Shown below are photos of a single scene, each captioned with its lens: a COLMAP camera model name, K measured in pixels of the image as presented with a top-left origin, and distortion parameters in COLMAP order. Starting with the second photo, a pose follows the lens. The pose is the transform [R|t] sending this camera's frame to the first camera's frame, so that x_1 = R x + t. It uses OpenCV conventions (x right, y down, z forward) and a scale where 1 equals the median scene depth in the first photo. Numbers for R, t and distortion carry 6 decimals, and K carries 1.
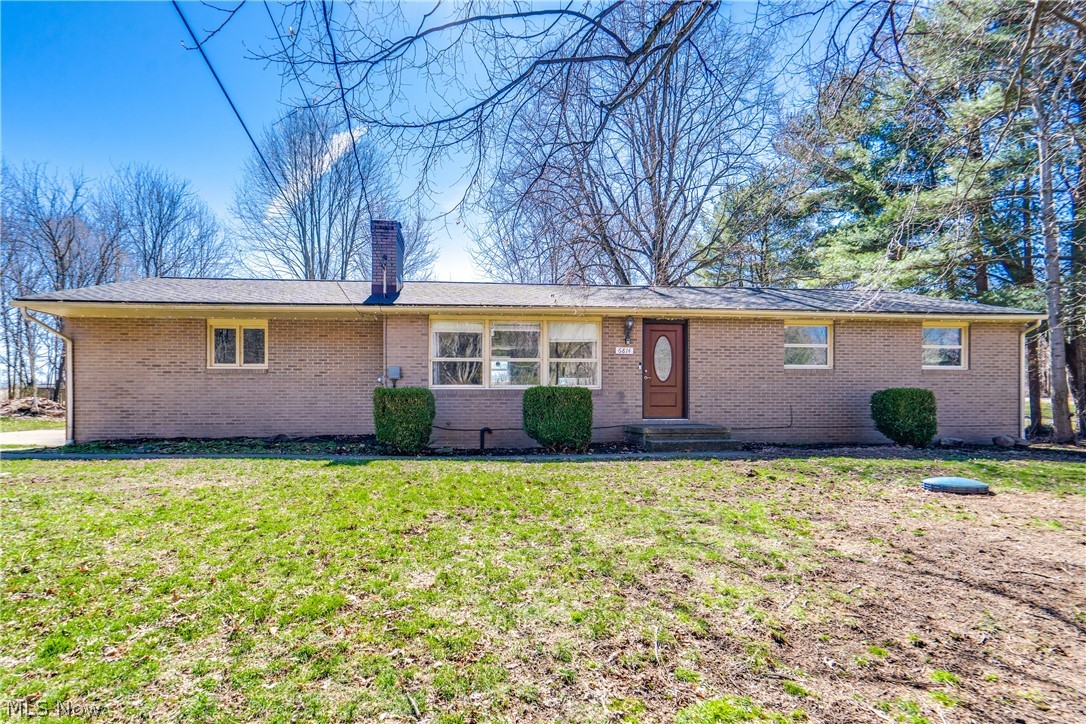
lens RADIAL K [[496.9, 0, 525.9], [0, 496.9, 393.7], [0, 0, 1]] dist [0.003422, 0.000148]
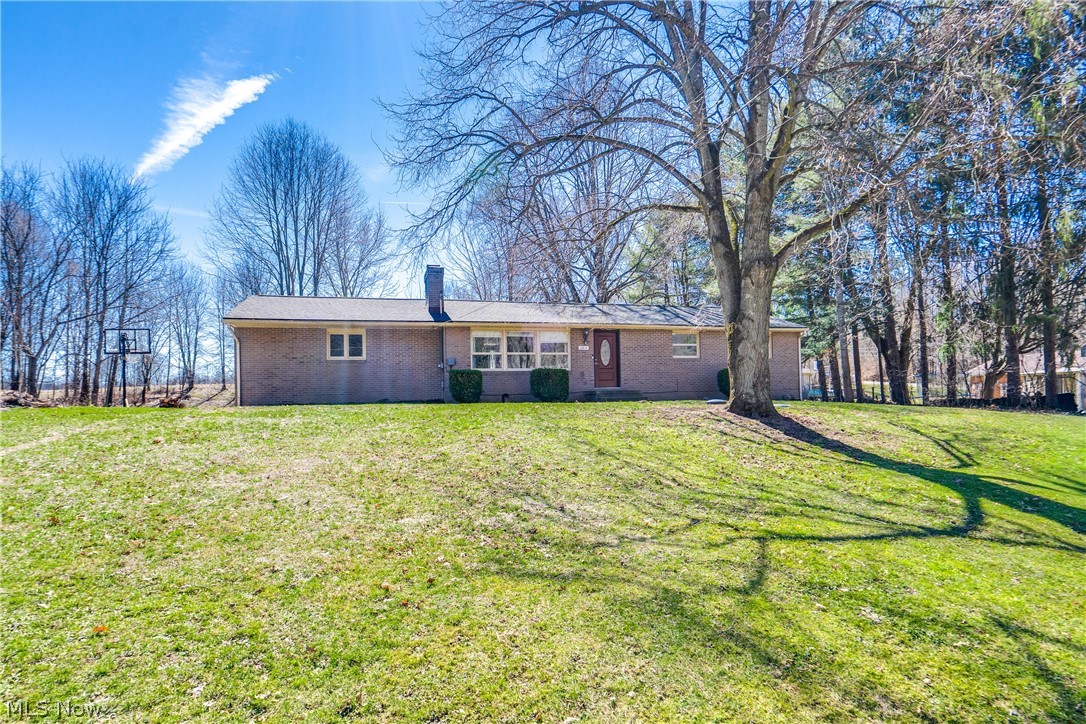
lens RADIAL K [[496.9, 0, 538.9], [0, 496.9, 362.8], [0, 0, 1]] dist [0.003422, 0.000148]
pose [[0.989716, -0.006070, 0.142916, -0.199977], [0.012552, 0.998931, -0.044499, 0.038974], [-0.142493, 0.045835, 0.988734, -0.672182]]
